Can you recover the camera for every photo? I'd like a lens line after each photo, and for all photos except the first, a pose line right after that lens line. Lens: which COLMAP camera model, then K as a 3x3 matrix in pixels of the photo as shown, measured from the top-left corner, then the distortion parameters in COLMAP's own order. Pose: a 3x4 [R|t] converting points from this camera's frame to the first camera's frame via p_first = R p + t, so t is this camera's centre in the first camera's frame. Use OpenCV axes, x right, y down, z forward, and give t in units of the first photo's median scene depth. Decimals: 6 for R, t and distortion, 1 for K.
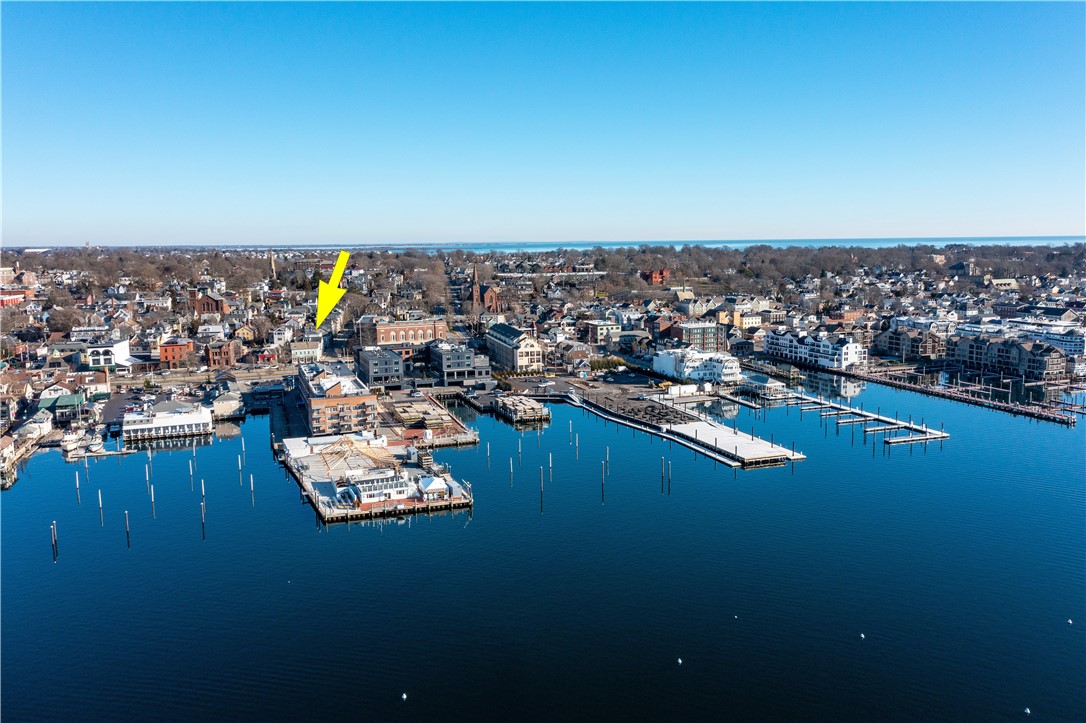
lens RADIAL K [[876.0, 0, 536.0], [0, 876.0, 363.3], [0, 0, 1]] dist [0.003069, 0.023021]
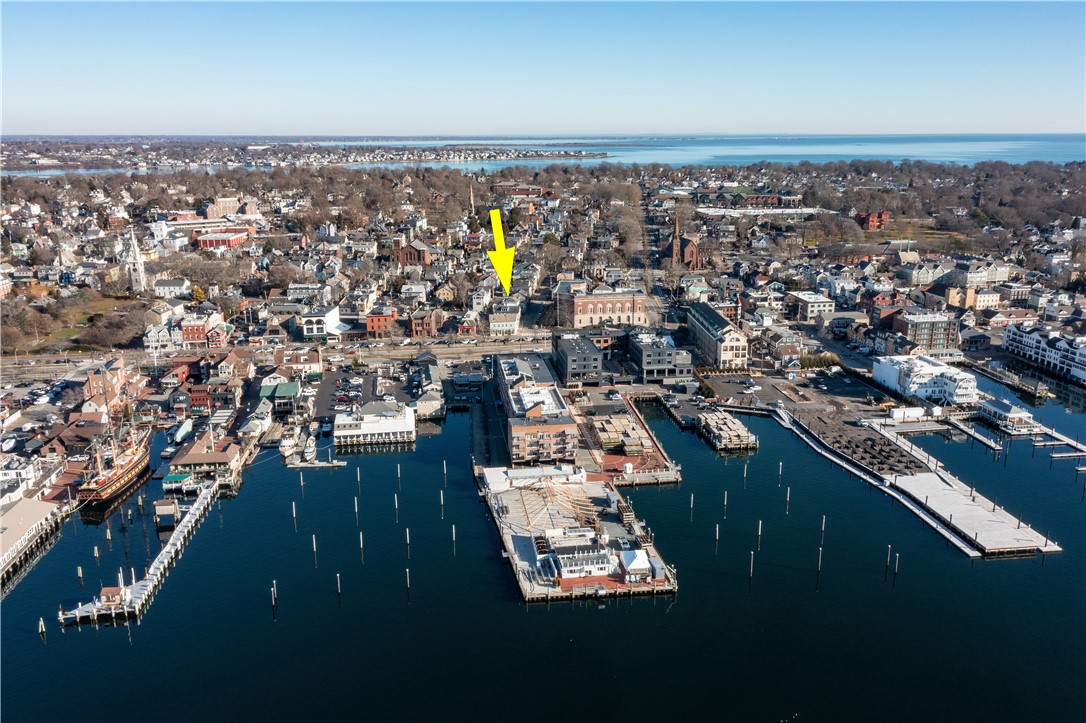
lens RADIAL K [[876.0, 0, 538.9], [0, 876.0, 364.9], [0, 0, 1]] dist [0.003069, 0.023021]
pose [[0.977582, 0.061334, -0.201426, -0.022307], [-0.036639, 0.991591, 0.124117, -0.103878], [0.207344, -0.113955, 0.971608, 0.039317]]
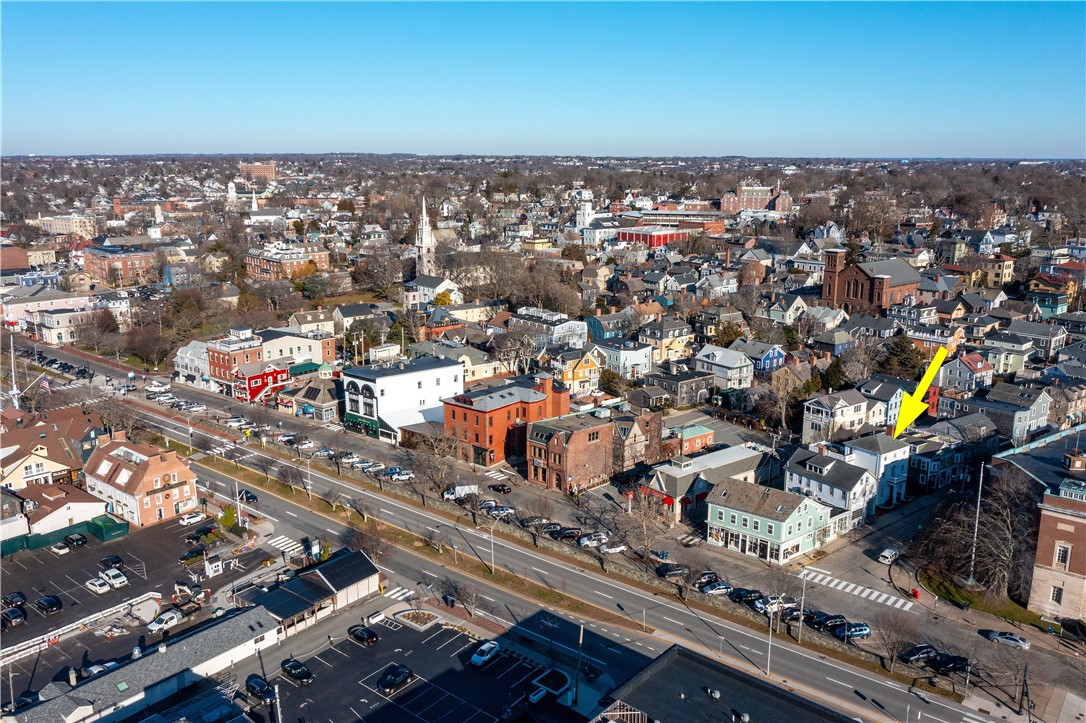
lens RADIAL K [[876.0, 0, 542.7], [0, 876.0, 361.5], [0, 0, 1]] dist [0.003069, 0.023021]
pose [[0.501310, 0.213188, -0.838593, -0.060832], [-0.134662, 0.976586, 0.167768, -0.121600], [0.854725, 0.028823, 0.518281, 0.869761]]
